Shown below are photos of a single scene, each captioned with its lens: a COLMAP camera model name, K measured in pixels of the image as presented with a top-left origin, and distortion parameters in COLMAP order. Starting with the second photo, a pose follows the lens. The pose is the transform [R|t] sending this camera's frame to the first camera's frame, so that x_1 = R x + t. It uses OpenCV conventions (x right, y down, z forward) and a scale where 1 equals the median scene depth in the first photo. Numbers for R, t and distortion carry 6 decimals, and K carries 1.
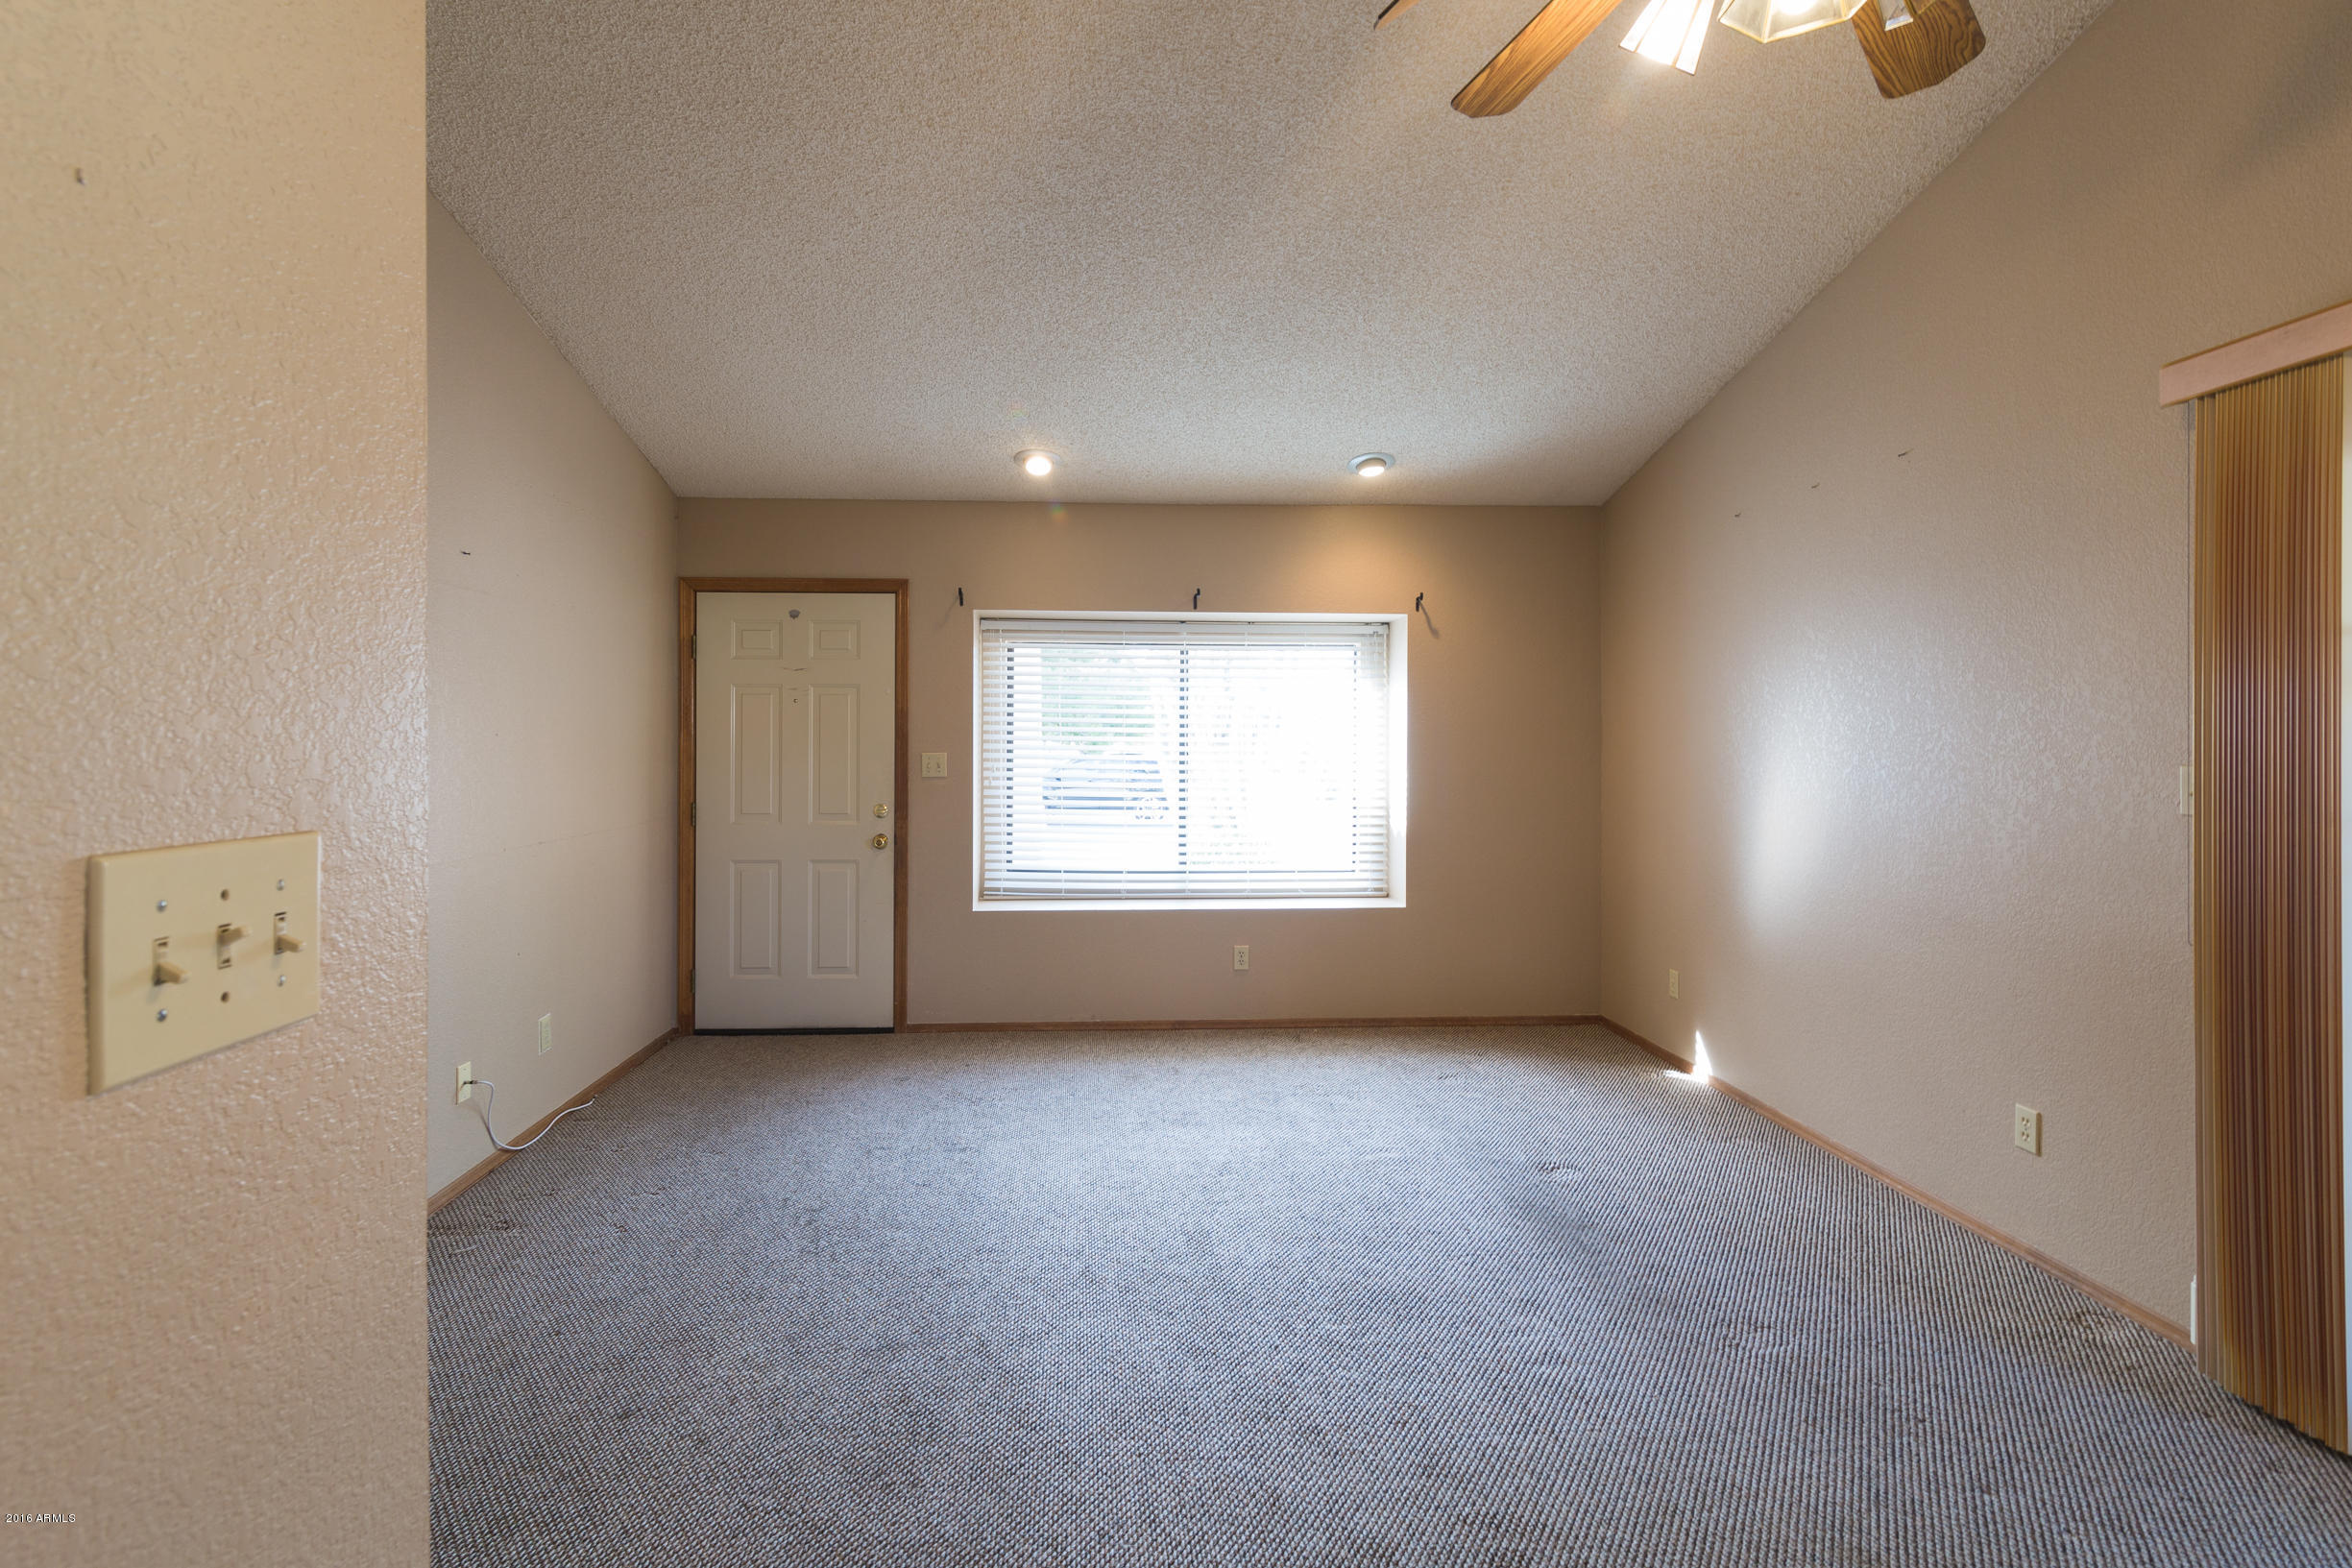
lens RADIAL K [[1082.0, 0, 1177.5], [0, 1082.0, 765.0], [0, 0, 1]] dist [0.000170, -0.000465]
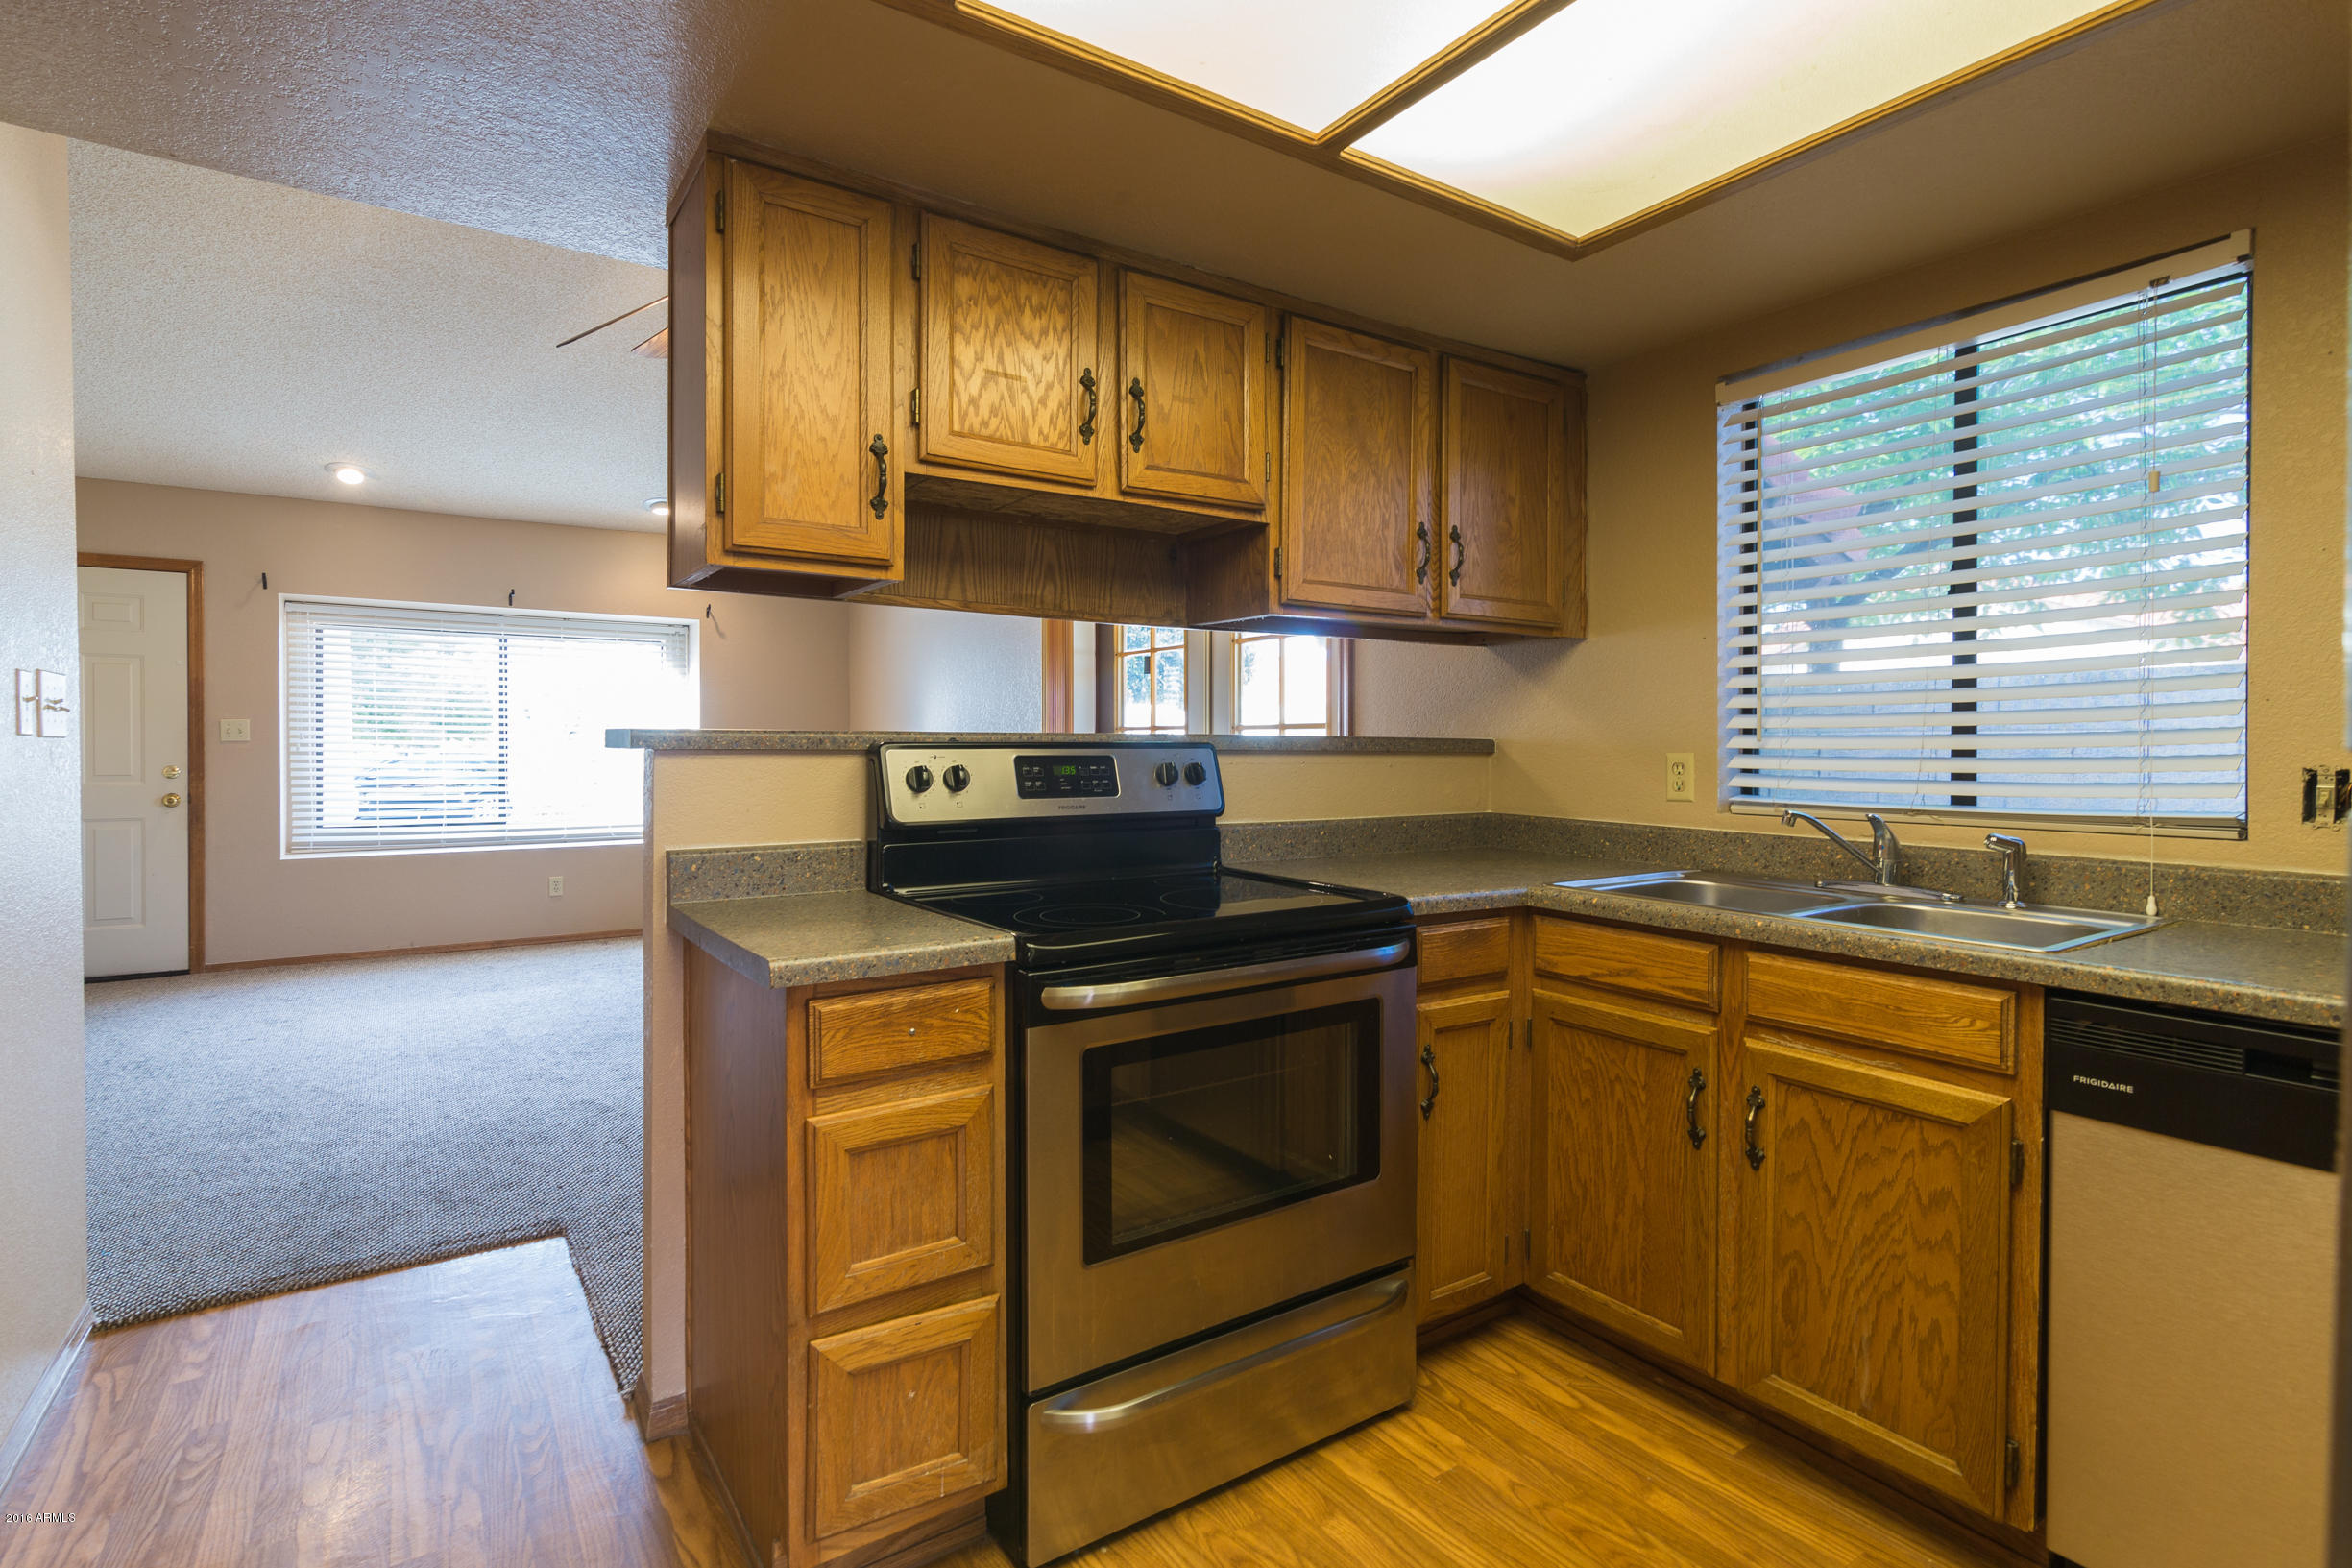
lens RADIAL K [[1082.0, 0, 1177.5], [0, 1082.0, 765.0], [0, 0, 1]] dist [0.000170, -0.000465]
pose [[0.861544, -0.009112, 0.507601, 0.044660], [0.013292, 0.999901, -0.004610, 0.053453], [-0.507508, 0.010718, 0.861580, -0.447357]]
